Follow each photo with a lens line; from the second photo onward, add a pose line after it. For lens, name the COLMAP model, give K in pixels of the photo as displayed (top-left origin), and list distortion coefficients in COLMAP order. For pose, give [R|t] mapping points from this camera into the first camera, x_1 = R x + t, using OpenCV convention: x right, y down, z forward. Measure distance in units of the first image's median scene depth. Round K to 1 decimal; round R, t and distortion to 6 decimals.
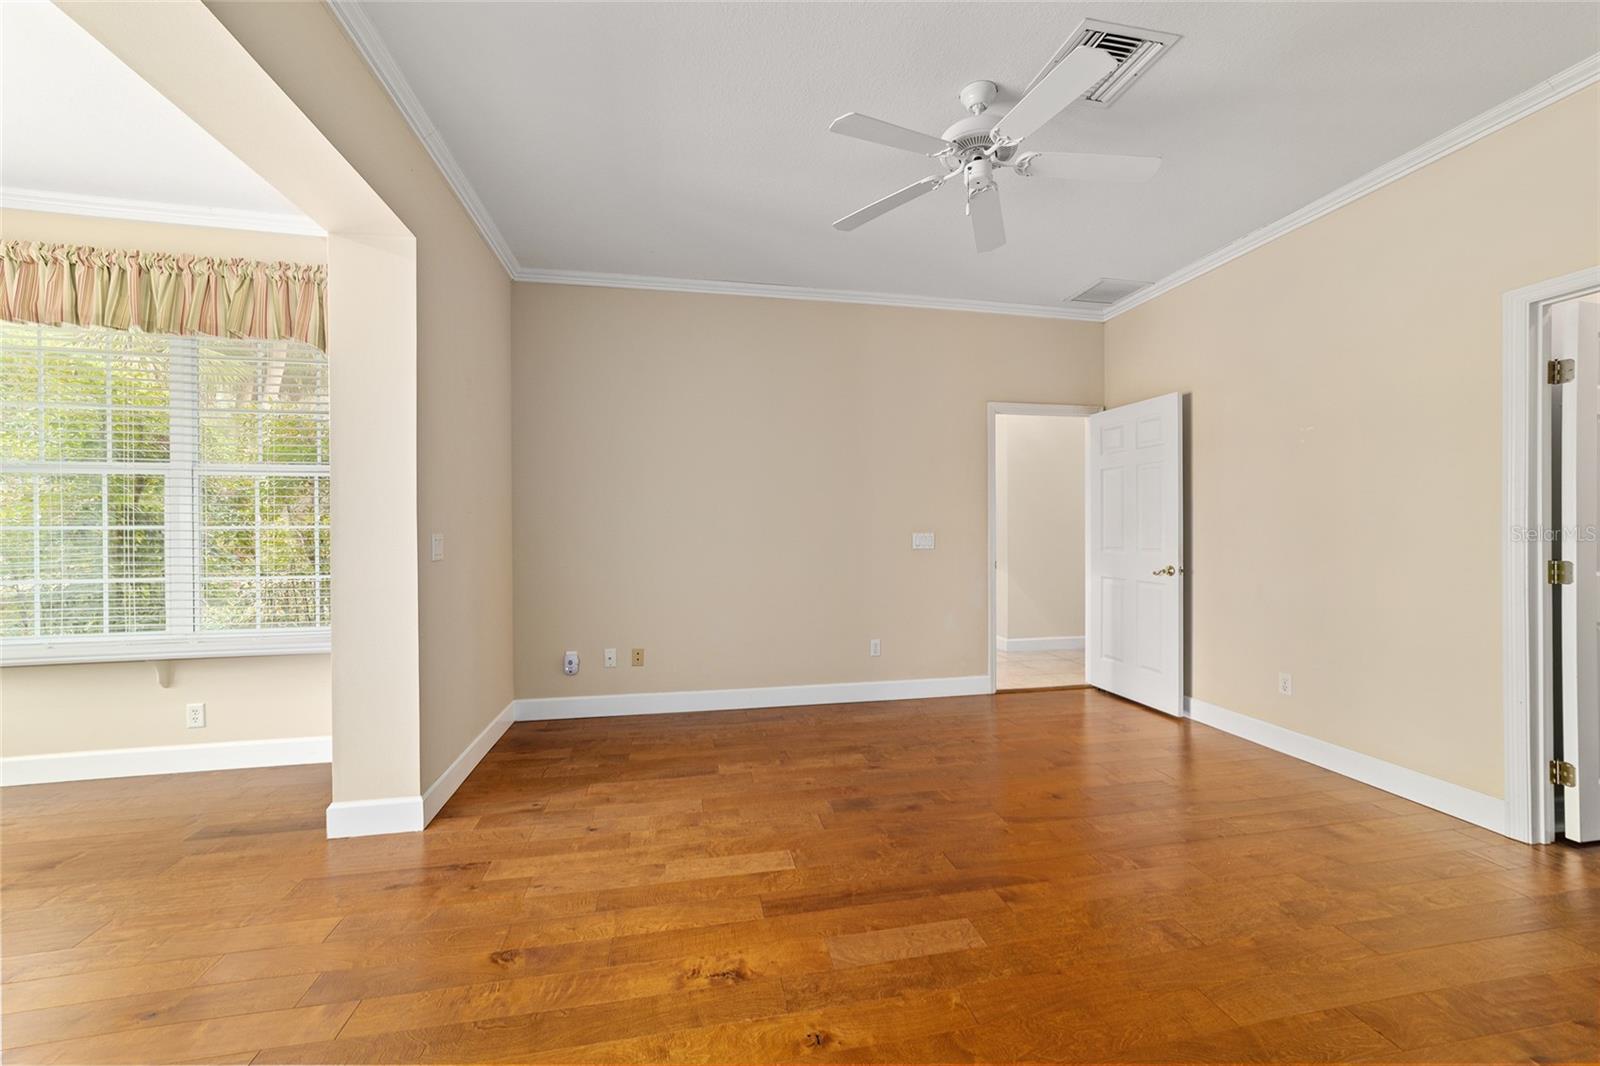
lens RADIAL K [[609.3, 0, 808.1], [0, 609.3, 524.0], [0, 0, 1]] dist [-0.001309, 0.002743]
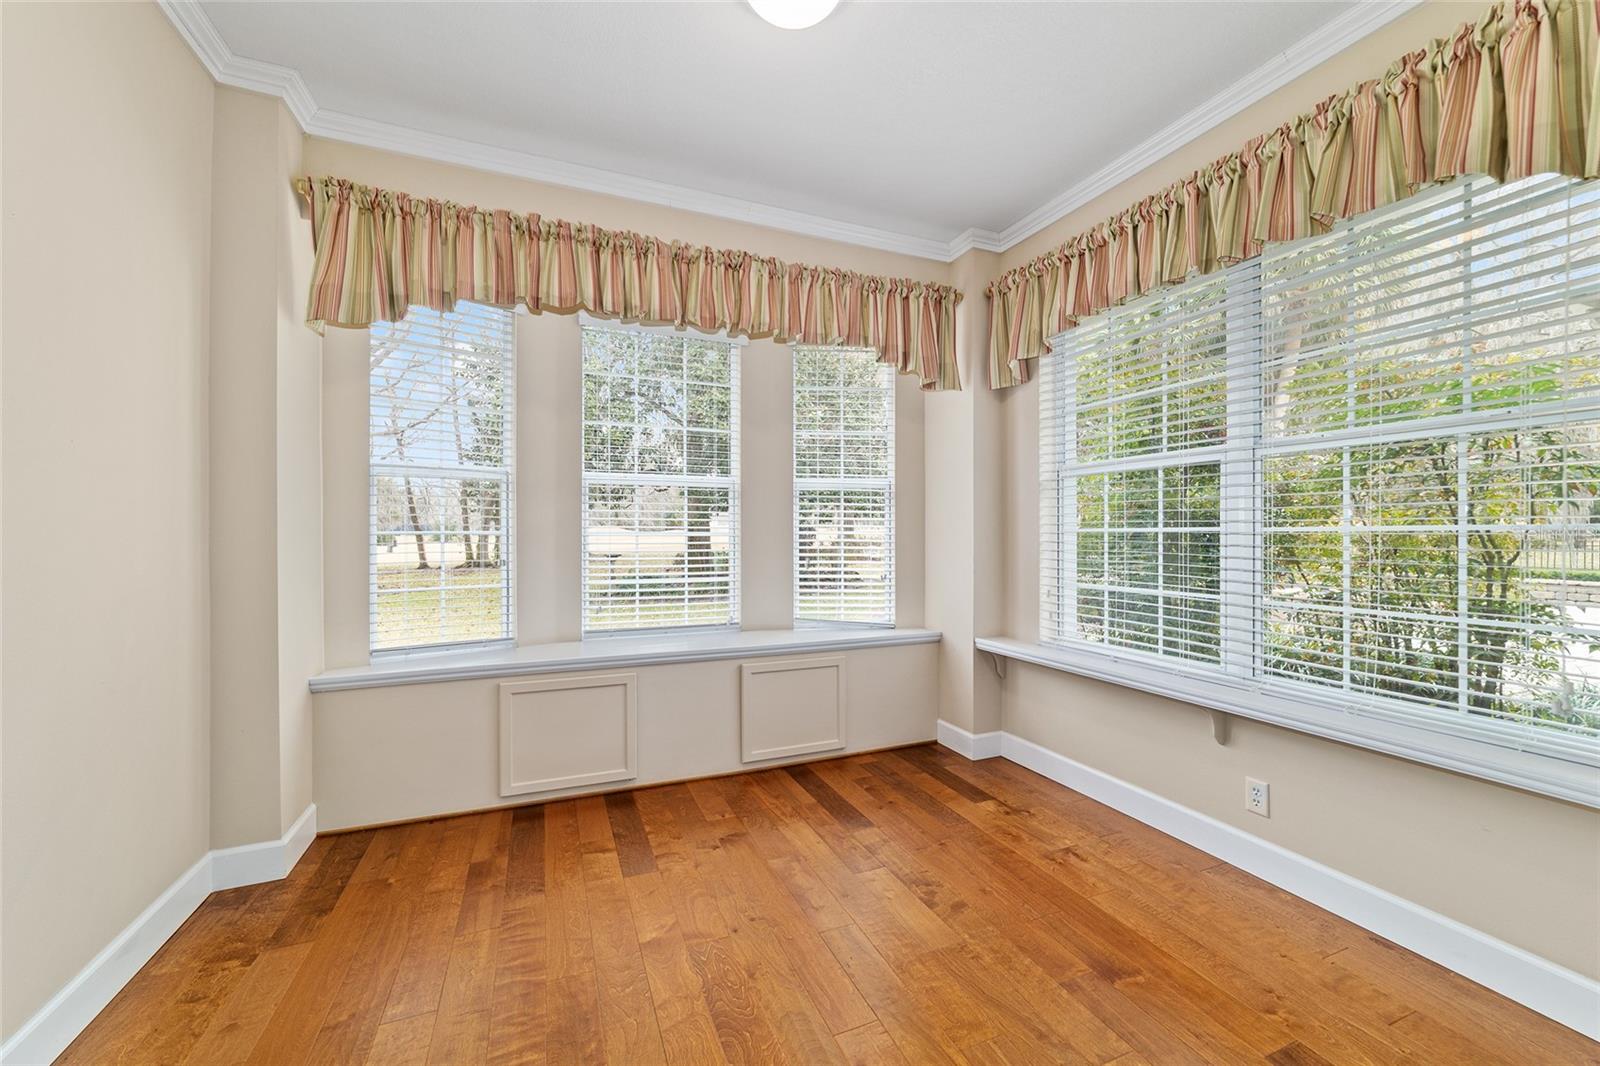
lens RADIAL K [[609.3, 0, 802.4], [0, 609.3, 529.9], [0, 0, 1]] dist [-0.001309, 0.002743]
pose [[0.194893, 0.007246, -0.980798, -0.426437], [-0.001743, 0.999974, 0.007041, 0.001647], [0.980823, 0.000337, 0.194900, 0.355022]]
